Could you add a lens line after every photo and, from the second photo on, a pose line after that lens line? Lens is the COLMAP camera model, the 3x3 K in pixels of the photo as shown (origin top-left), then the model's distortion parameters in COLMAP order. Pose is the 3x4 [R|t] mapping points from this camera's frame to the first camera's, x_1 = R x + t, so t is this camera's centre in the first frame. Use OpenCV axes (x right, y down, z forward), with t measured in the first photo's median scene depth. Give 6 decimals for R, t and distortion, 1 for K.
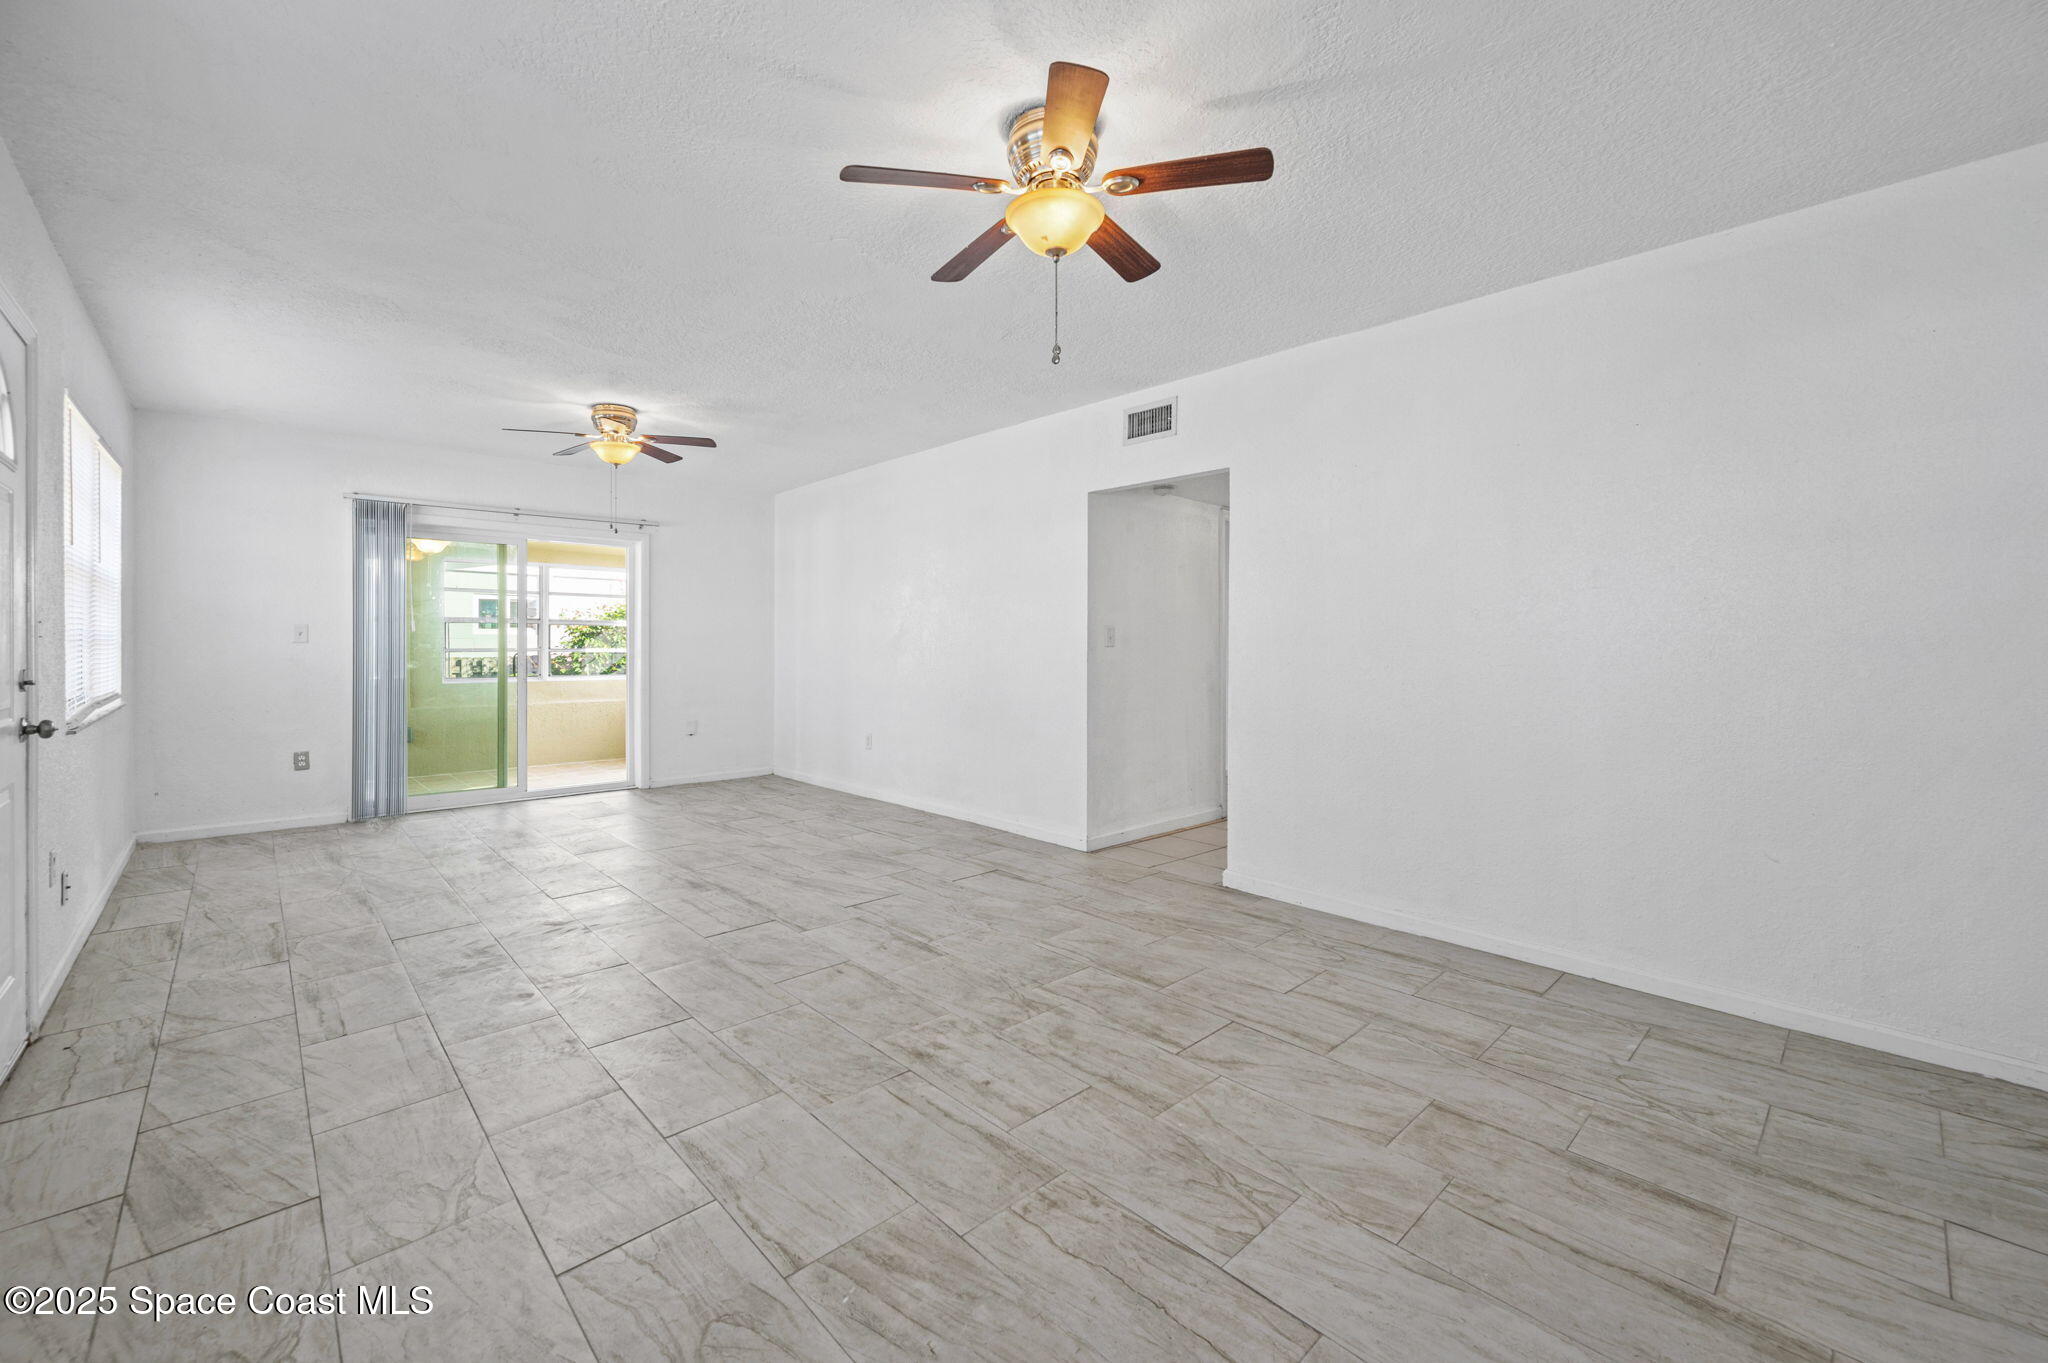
lens RADIAL K [[821.6, 0, 1046.9], [0, 821.6, 640.9], [0, 0, 1]] dist [0.001381, -0.000204]
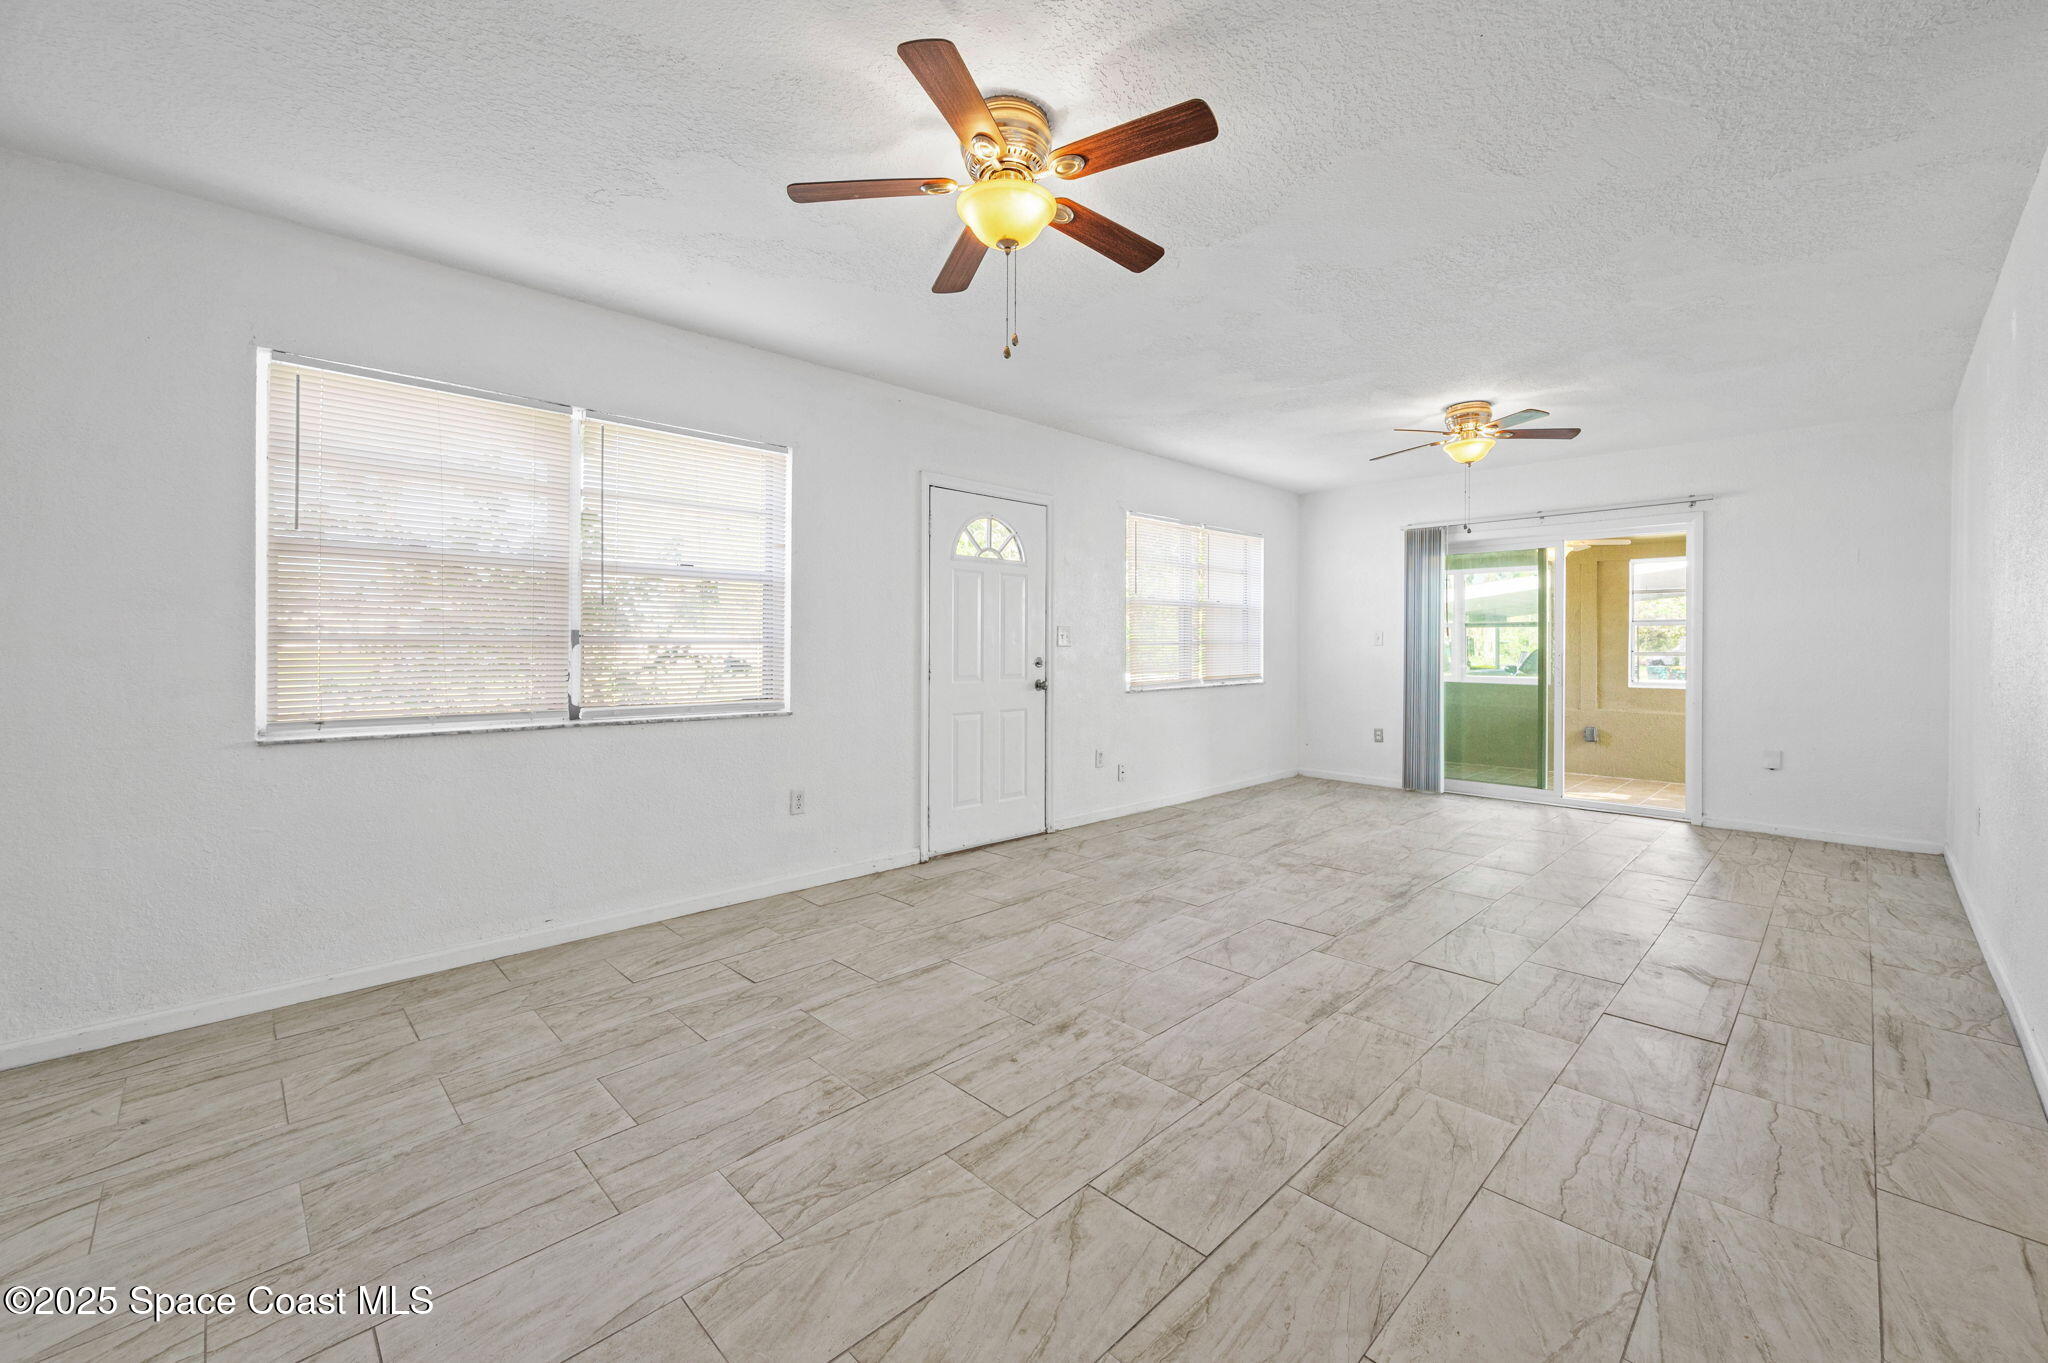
lens RADIAL K [[821.6, 0, 1026.2], [0, 821.6, 669.4], [0, 0, 1]] dist [0.001381, -0.000204]
pose [[0.016332, 0.027885, -0.999478, 0.856720], [0.001028, 0.999610, 0.027906, 0.004729], [0.999866, -0.001484, 0.016297, 0.882854]]
